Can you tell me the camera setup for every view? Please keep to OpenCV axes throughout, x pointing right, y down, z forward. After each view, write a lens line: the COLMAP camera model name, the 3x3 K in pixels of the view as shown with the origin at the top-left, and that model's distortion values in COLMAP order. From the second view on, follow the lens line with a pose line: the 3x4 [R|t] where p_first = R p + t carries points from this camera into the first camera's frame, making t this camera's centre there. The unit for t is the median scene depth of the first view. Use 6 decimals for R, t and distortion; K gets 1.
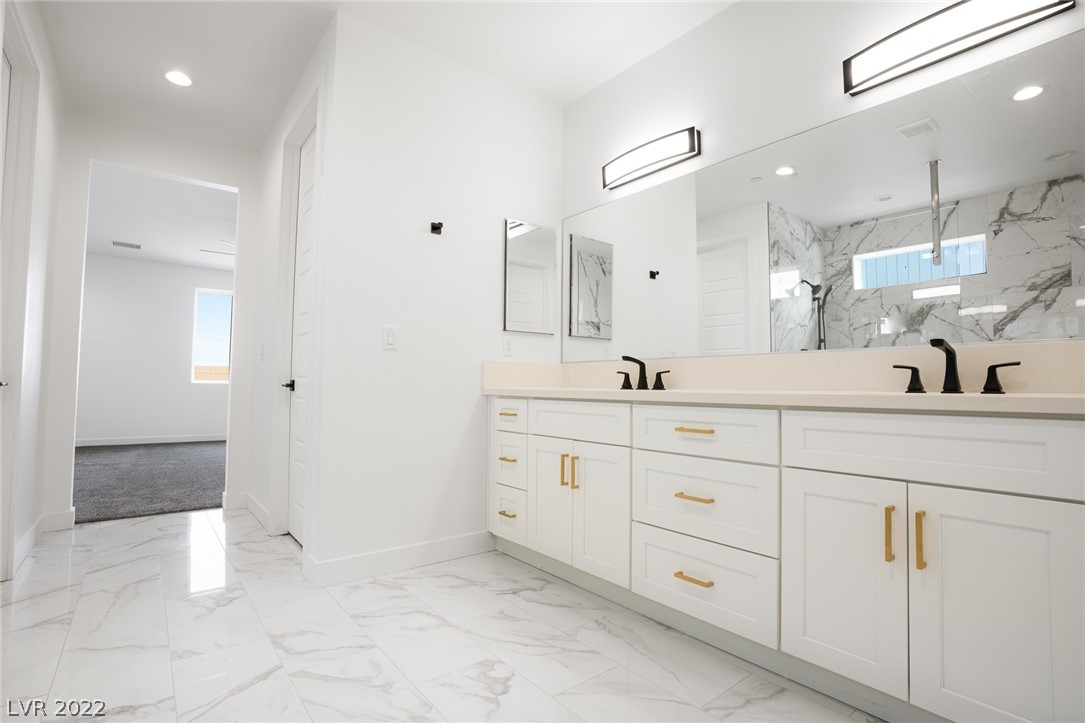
lens RADIAL K [[511.6, 0, 542.5], [0, 511.6, 361.5], [0, 0, 1]] dist [-0.071514, 0.023599]
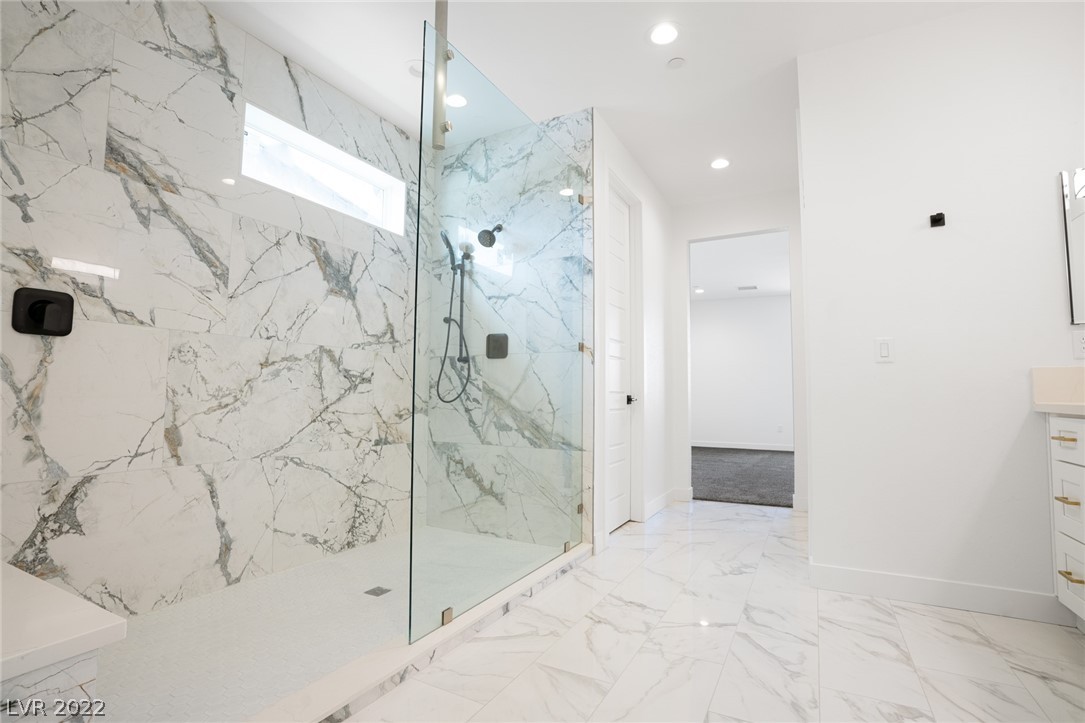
lens RADIAL K [[511.6, 0, 542.5], [0, 511.6, 361.5], [0, 0, 1]] dist [-0.071514, 0.023599]
pose [[0.391363, -0.067450, -0.917761, 0.329263], [0.039030, 0.997629, -0.056677, 0.002796], [0.919408, -0.013639, 0.393068, 0.041534]]
